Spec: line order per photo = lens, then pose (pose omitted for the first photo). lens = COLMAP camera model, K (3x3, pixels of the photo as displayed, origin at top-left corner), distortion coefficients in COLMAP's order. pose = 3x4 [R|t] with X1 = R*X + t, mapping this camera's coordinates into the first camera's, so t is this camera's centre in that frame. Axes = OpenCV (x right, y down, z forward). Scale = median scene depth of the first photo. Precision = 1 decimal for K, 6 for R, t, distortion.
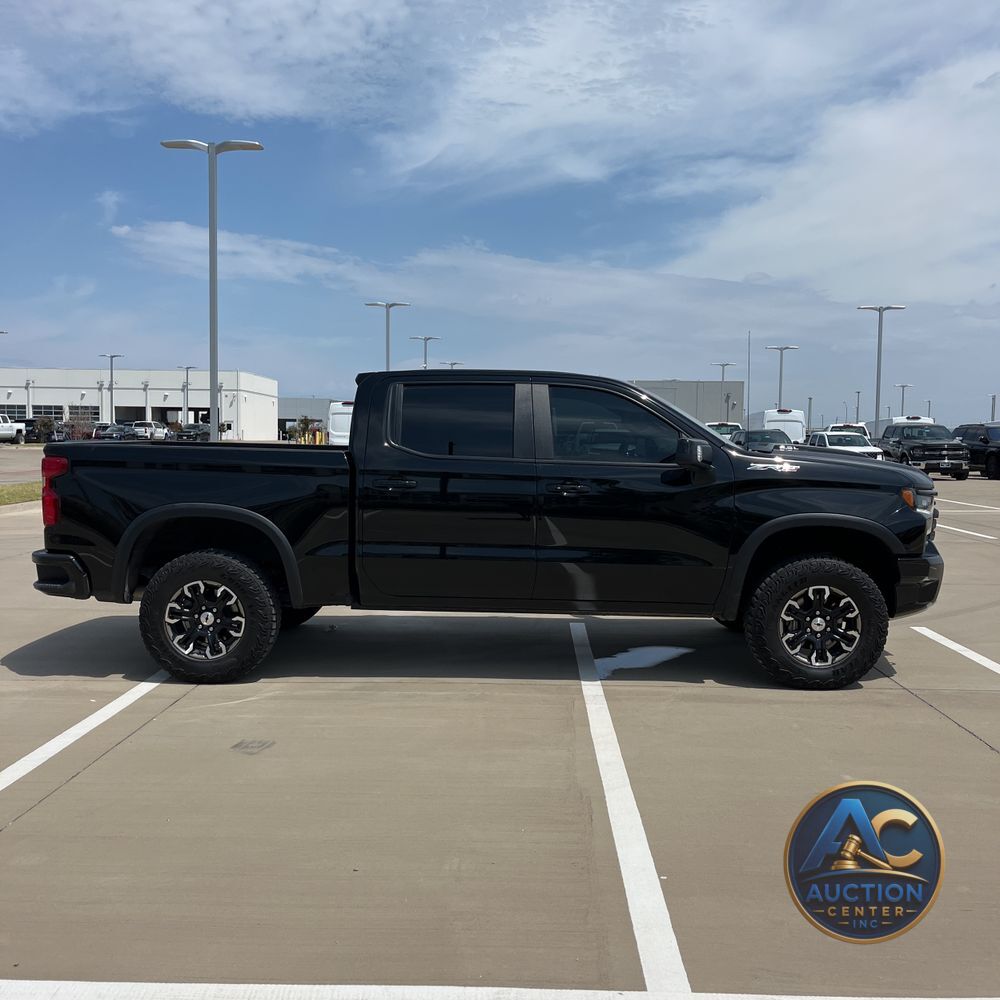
lens RADIAL K [[1127.4, 0, 414.8], [0, 1127.4, 496.7], [0, 0, 1]] dist [0.050011, -0.023945]
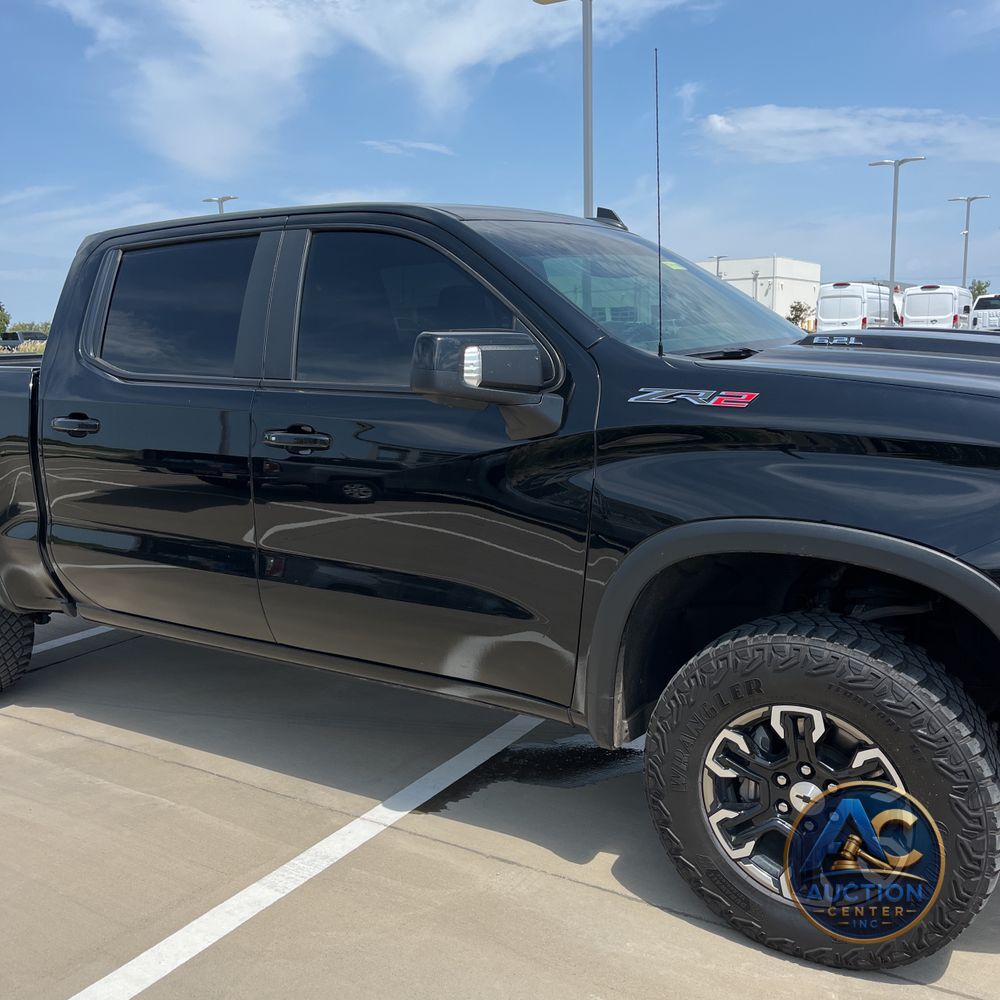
lens RADIAL K [[1021.3, 0, 500.0], [0, 1021.3, 500.0], [0, 0, 1]] dist [0.044807, -0.042674]
pose [[0.860549, 0.049914, -0.506916, 0.439258], [0.007497, 0.993838, 0.110587, -0.029846], [0.509313, -0.098966, 0.854872, 0.653470]]
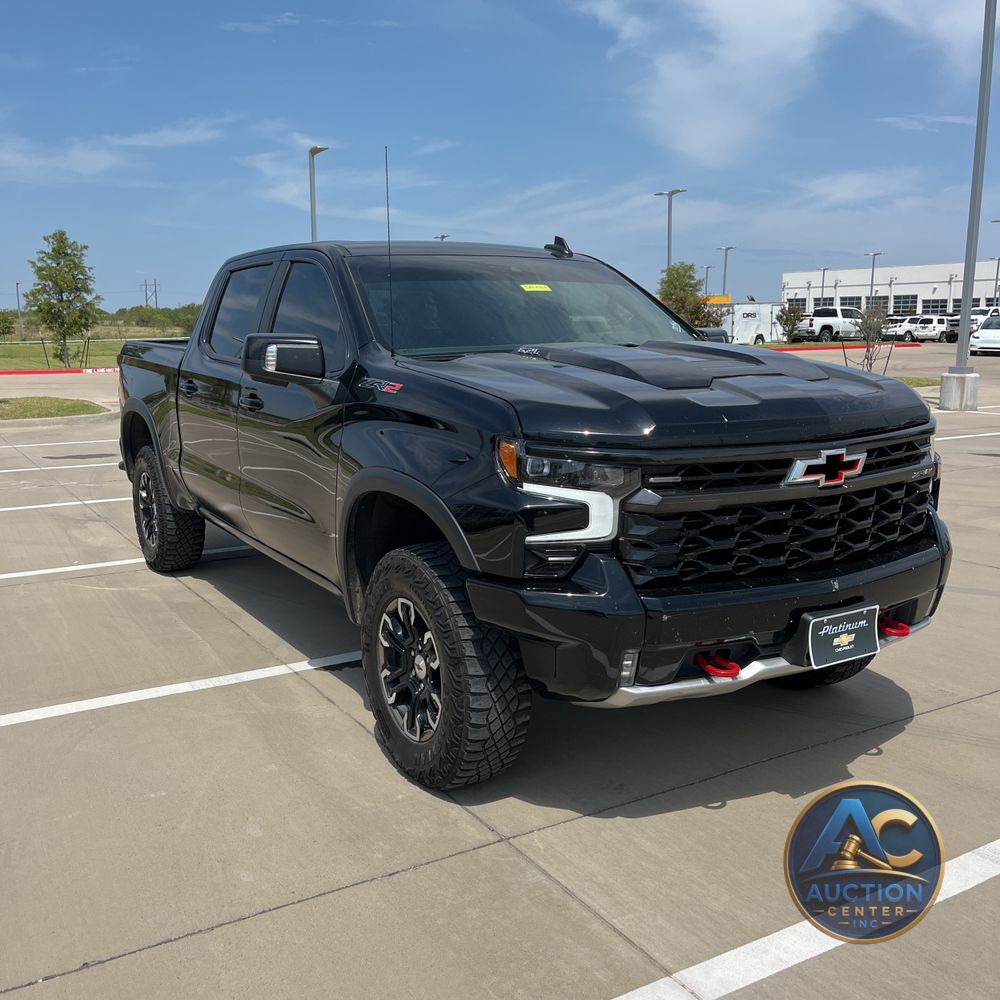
lens RADIAL K [[1020.3, 0, 505.2], [0, 1020.3, 504.0], [0, 0, 1]] dist [0.032230, 0.000145]
pose [[0.554299, 0.132935, -0.821633, 0.786876], [-0.039626, 0.990258, 0.133485, -0.037321], [0.831374, -0.041433, 0.554167, 0.757267]]
